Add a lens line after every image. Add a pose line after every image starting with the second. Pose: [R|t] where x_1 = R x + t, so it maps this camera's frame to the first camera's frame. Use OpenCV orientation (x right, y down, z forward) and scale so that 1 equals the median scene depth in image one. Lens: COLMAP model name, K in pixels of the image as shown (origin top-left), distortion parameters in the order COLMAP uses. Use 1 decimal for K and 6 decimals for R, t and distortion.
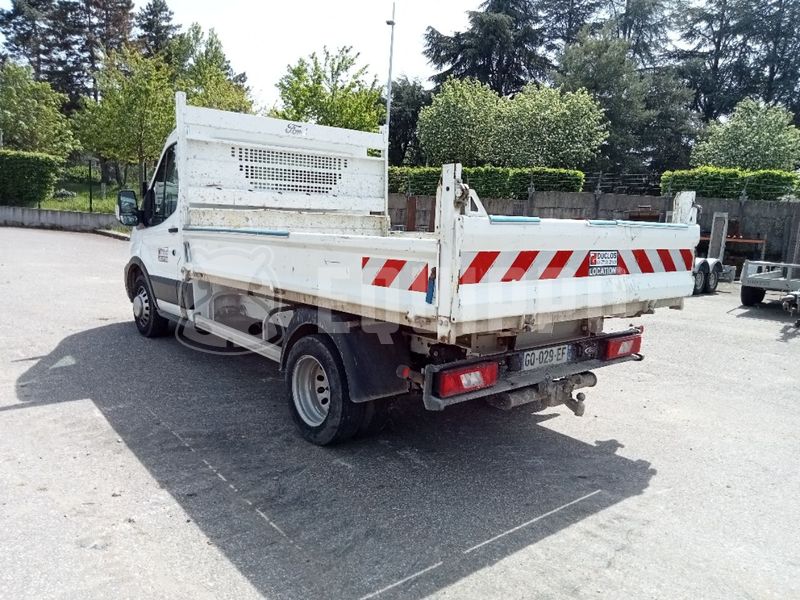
lens RADIAL K [[586.5, 0, 400.0], [0, 586.5, 300.0], [0, 0, 1]] dist [0.006635, 0.002652]
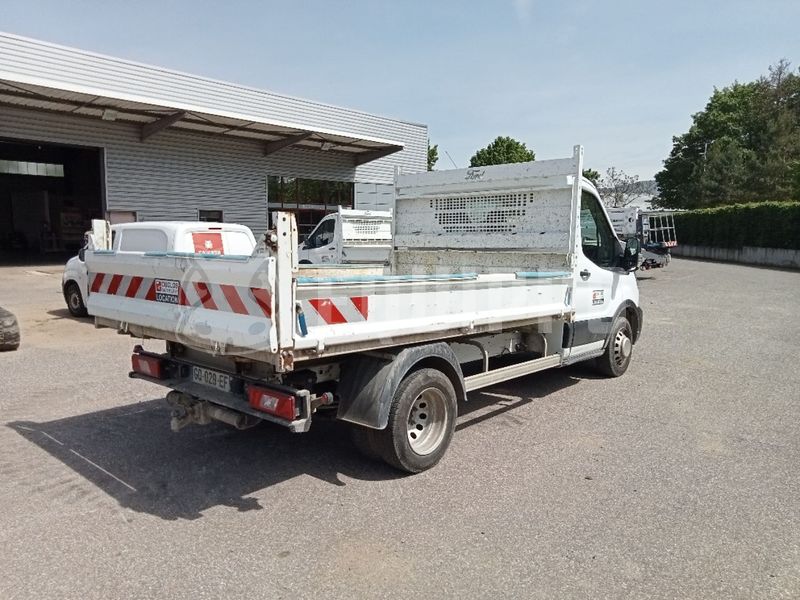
lens RADIAL K [[586.5, 0, 400.0], [0, 586.5, 300.0], [0, 0, 1]] dist [0.006635, 0.002652]
pose [[0.161459, 0.056970, -0.985234, 1.341438], [-0.136292, 0.990053, 0.034914, -0.130233], [0.977423, 0.128642, 0.167618, 1.115964]]
